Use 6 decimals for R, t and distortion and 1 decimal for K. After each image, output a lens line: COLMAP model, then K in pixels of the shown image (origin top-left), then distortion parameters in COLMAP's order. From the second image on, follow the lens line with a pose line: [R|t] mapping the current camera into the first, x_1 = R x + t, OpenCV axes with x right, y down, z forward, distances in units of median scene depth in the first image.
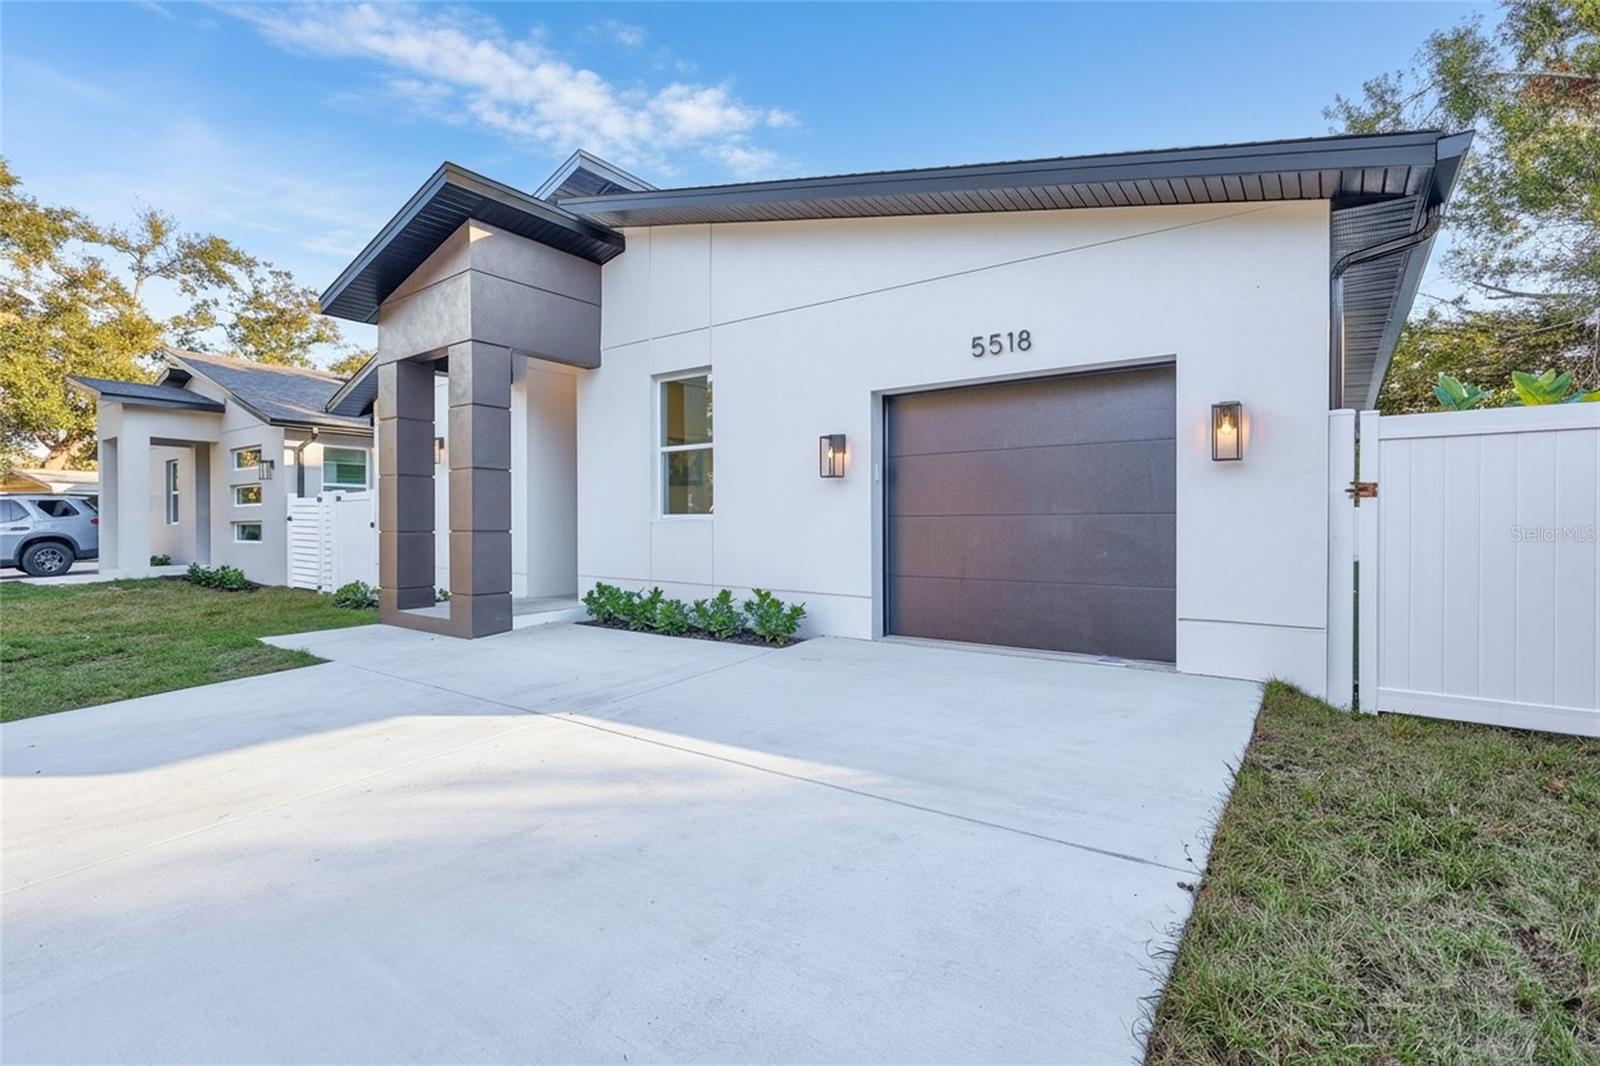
lens RADIAL K [[740.4, 0, 800.0], [0, 740.4, 533.0], [0, 0, 1]] dist [-0.000654, -0.000097]
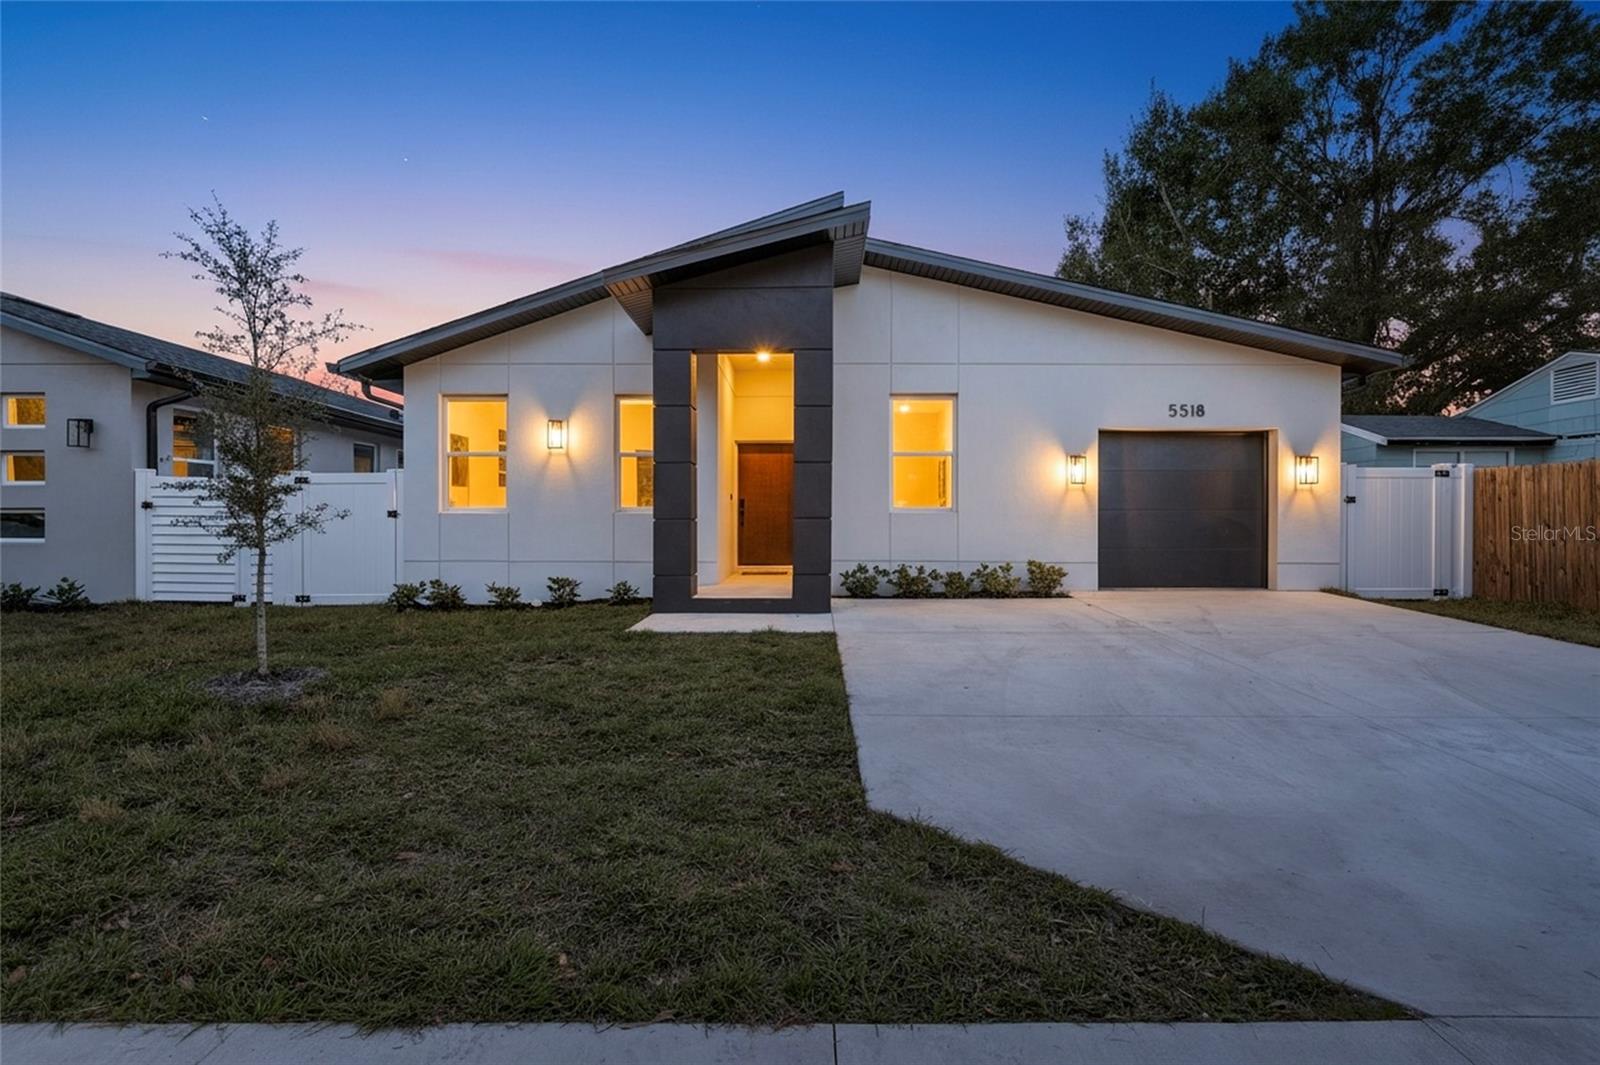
lens RADIAL K [[740.4, 0, 800.0], [0, 740.4, 532.5], [0, 0, 1]] dist [-0.000654, -0.000097]
pose [[0.813579, -0.008038, 0.581399, -1.274935], [0.005120, 0.999965, 0.006660, 0.010732], [-0.581432, -0.002442, 0.813592, 0.105617]]
